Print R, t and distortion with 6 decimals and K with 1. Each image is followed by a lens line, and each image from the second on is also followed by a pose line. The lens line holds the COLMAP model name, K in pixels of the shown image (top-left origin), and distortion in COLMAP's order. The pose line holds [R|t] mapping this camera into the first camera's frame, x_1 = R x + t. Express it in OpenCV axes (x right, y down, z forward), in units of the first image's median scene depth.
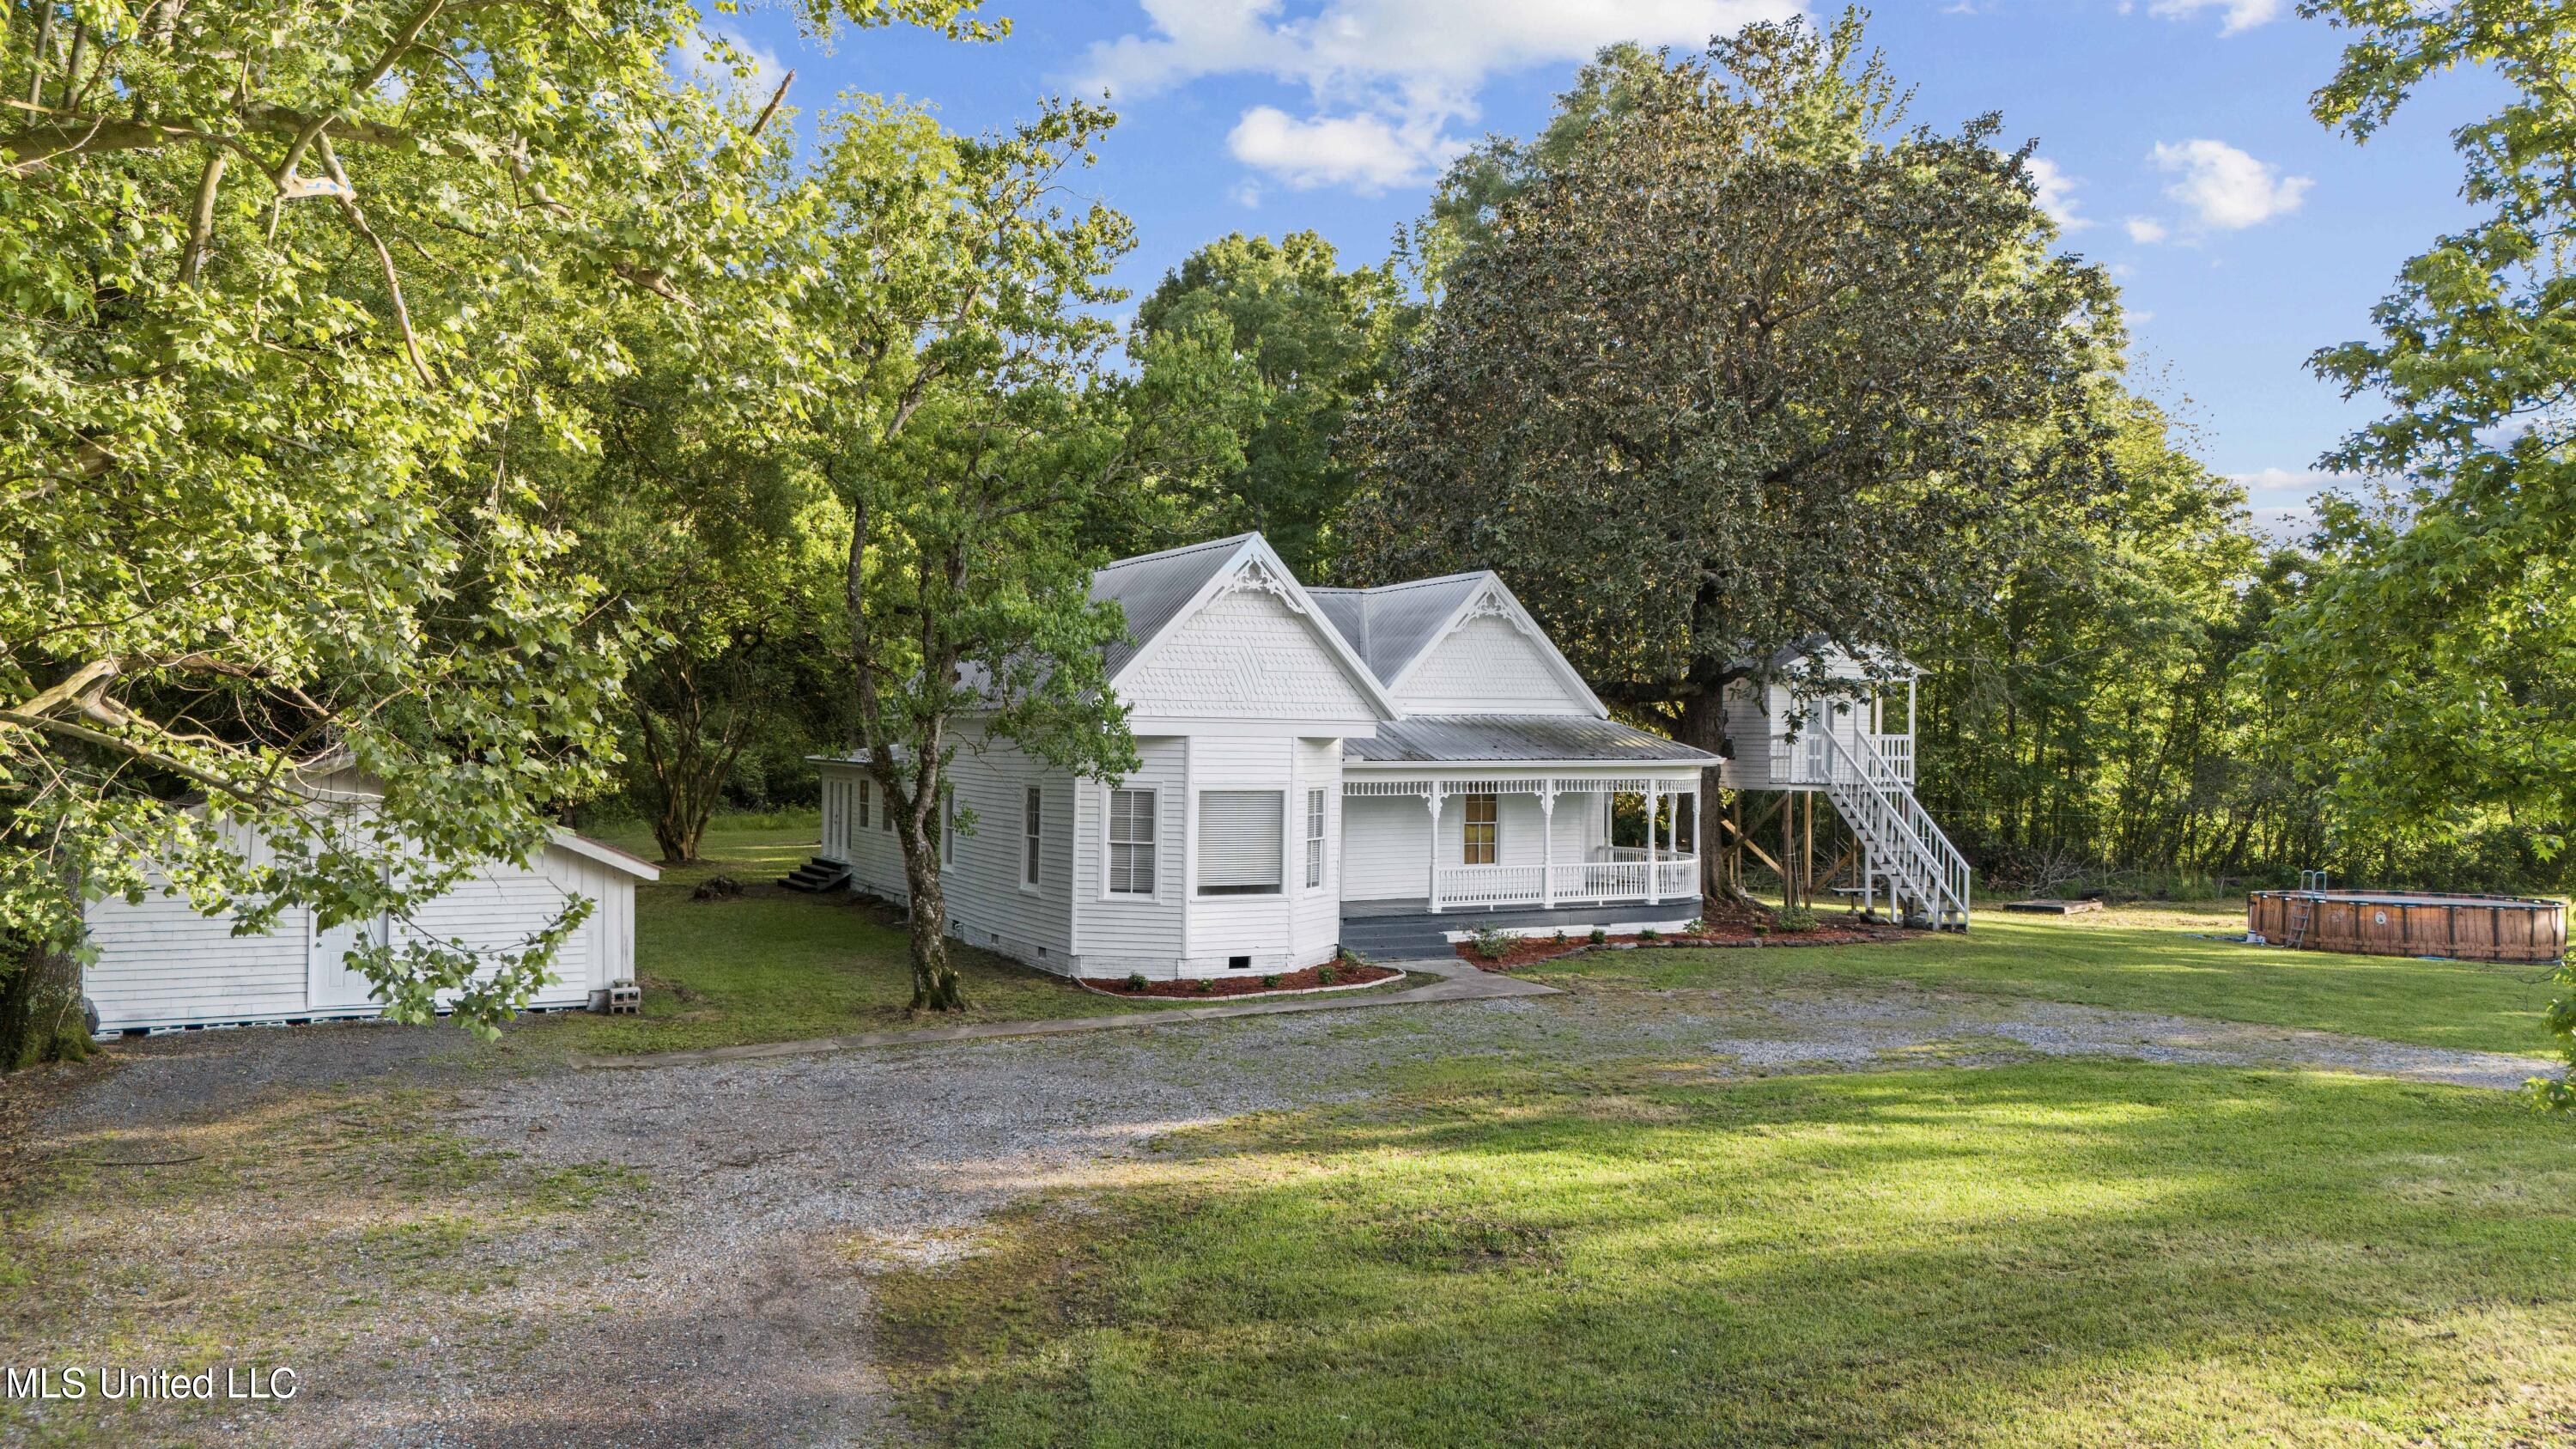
lens RADIAL K [[1714.0, 0, 1288.0], [0, 1714.0, 724.5], [0, 0, 1]] dist [0.067478, -0.001392]
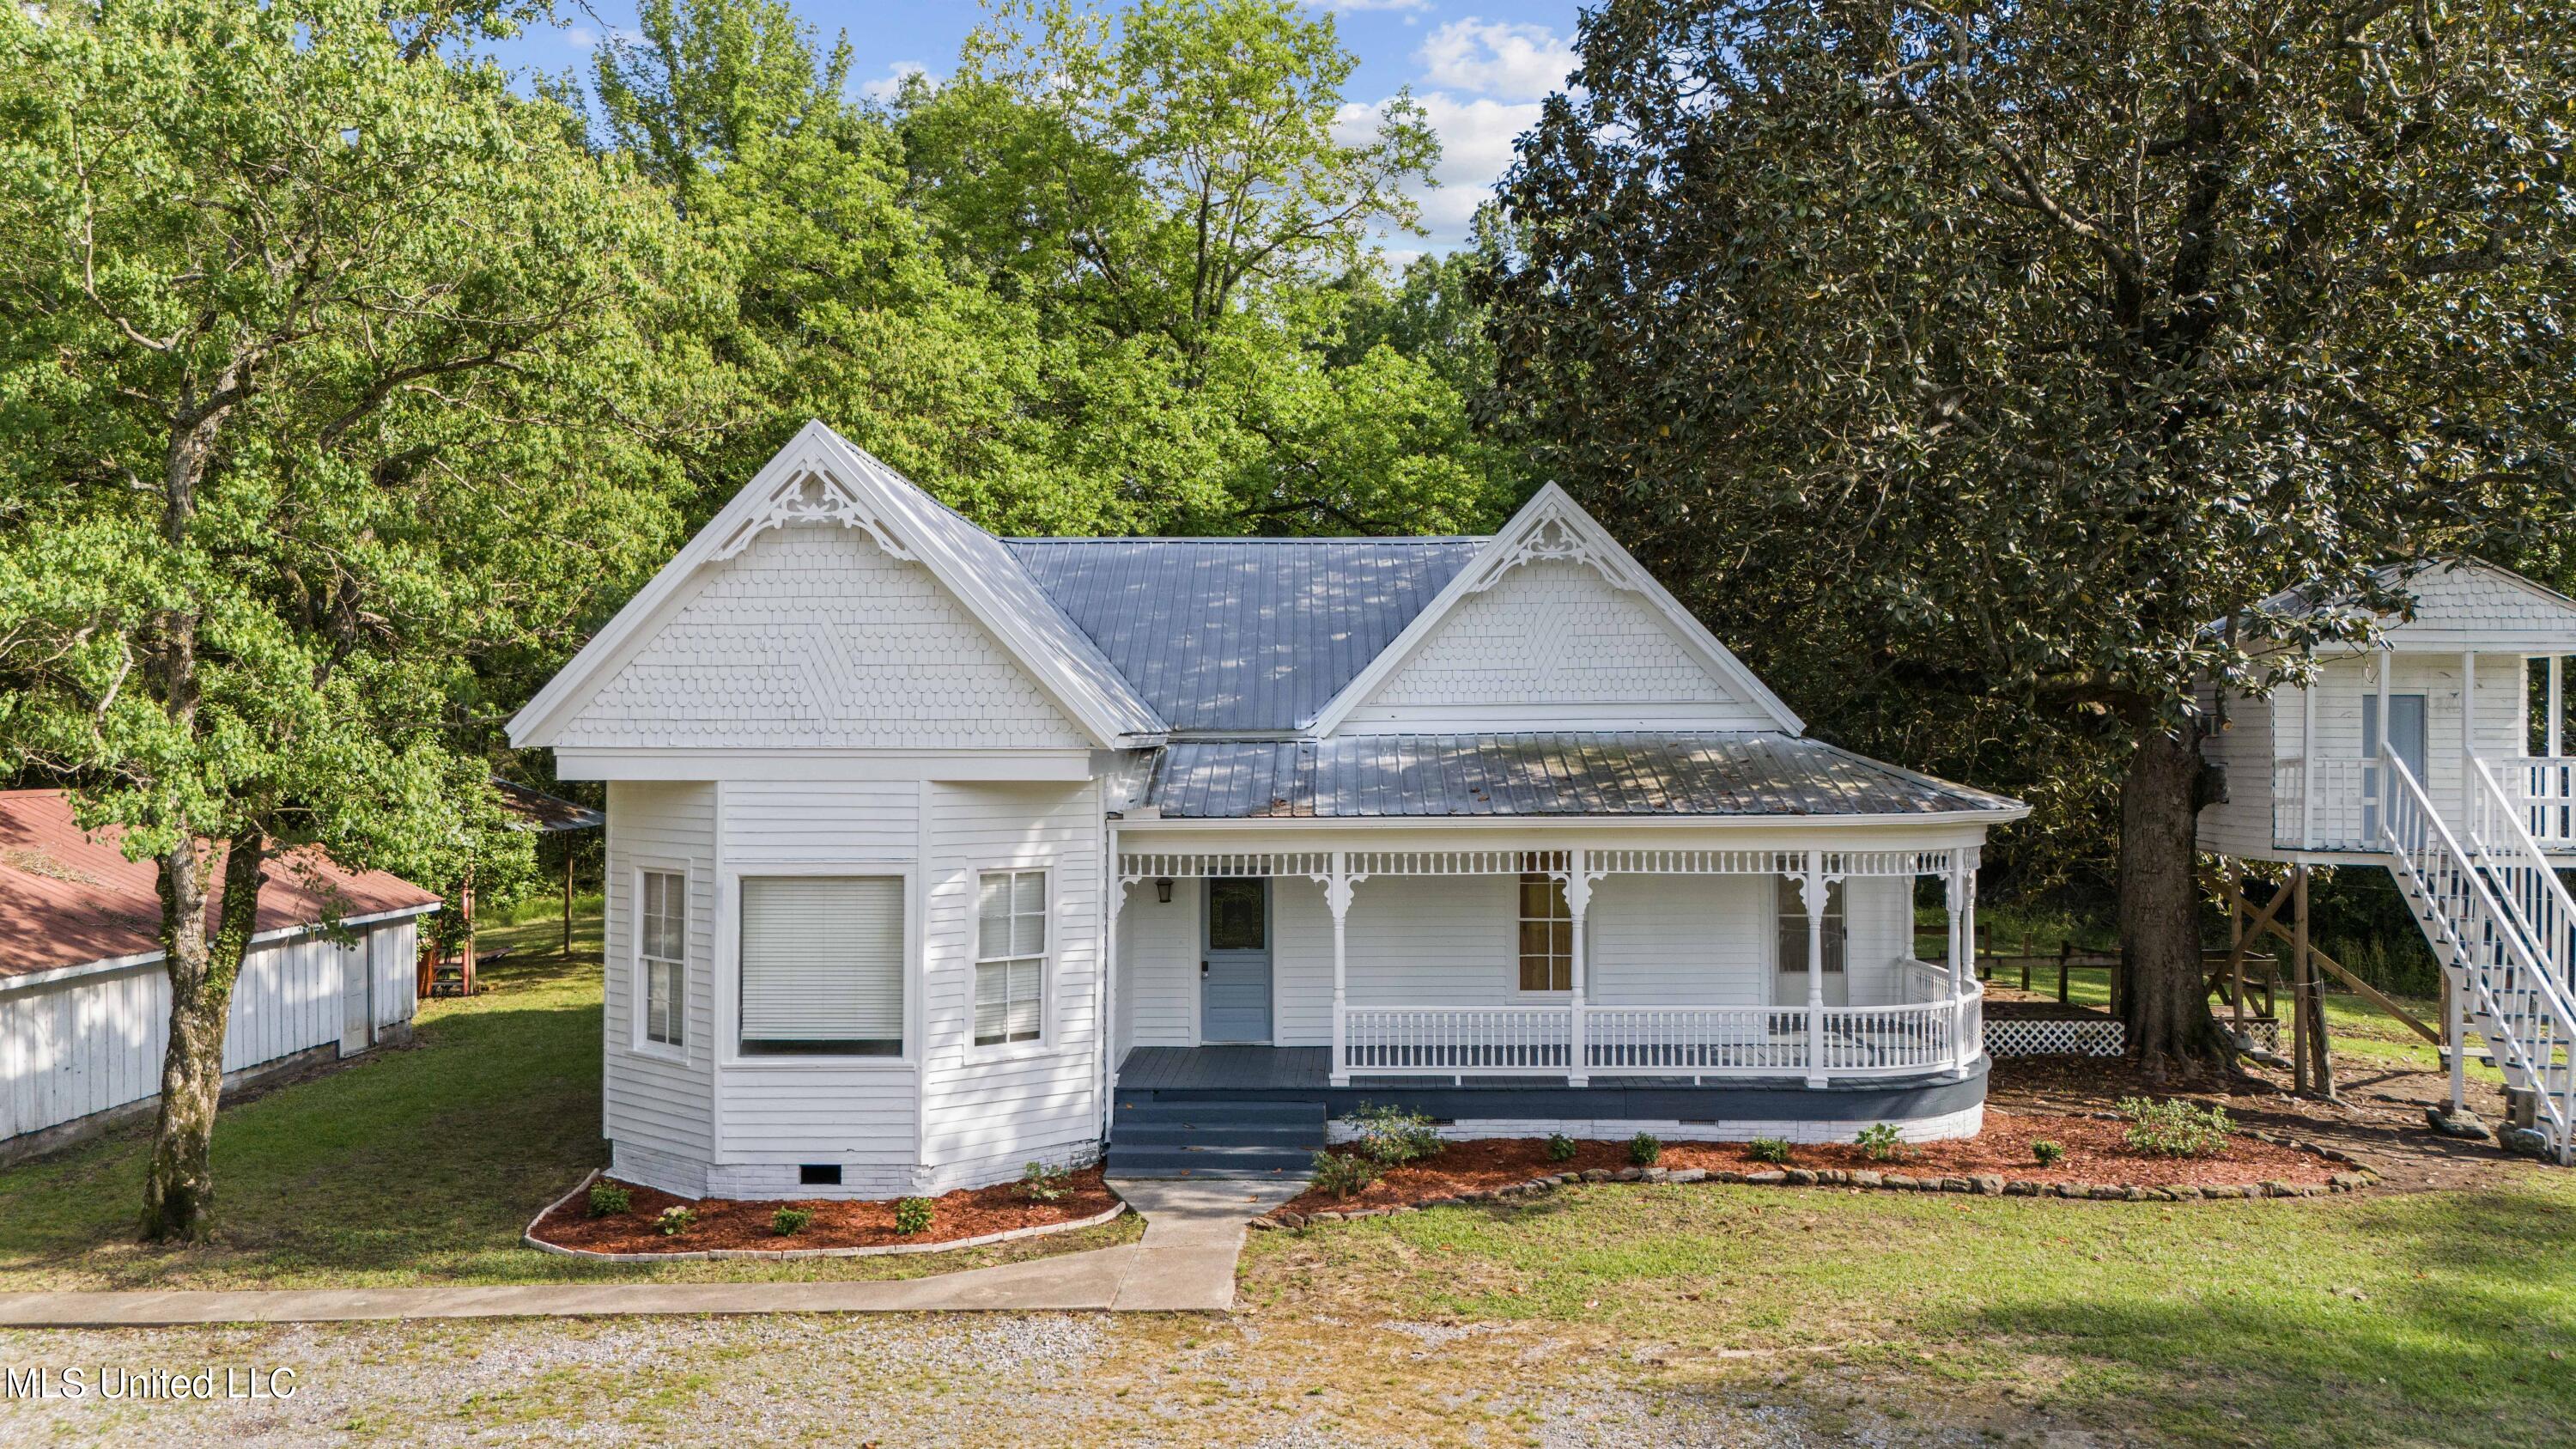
lens RADIAL K [[1714.0, 0, 1288.0], [0, 1714.0, 724.5], [0, 0, 1]] dist [0.067478, -0.001392]
pose [[0.885249, -0.035033, -0.463797, 0.325973], [0.021117, 0.999158, -0.035164, 0.010648], [0.464638, 0.021335, 0.885243, 0.477271]]
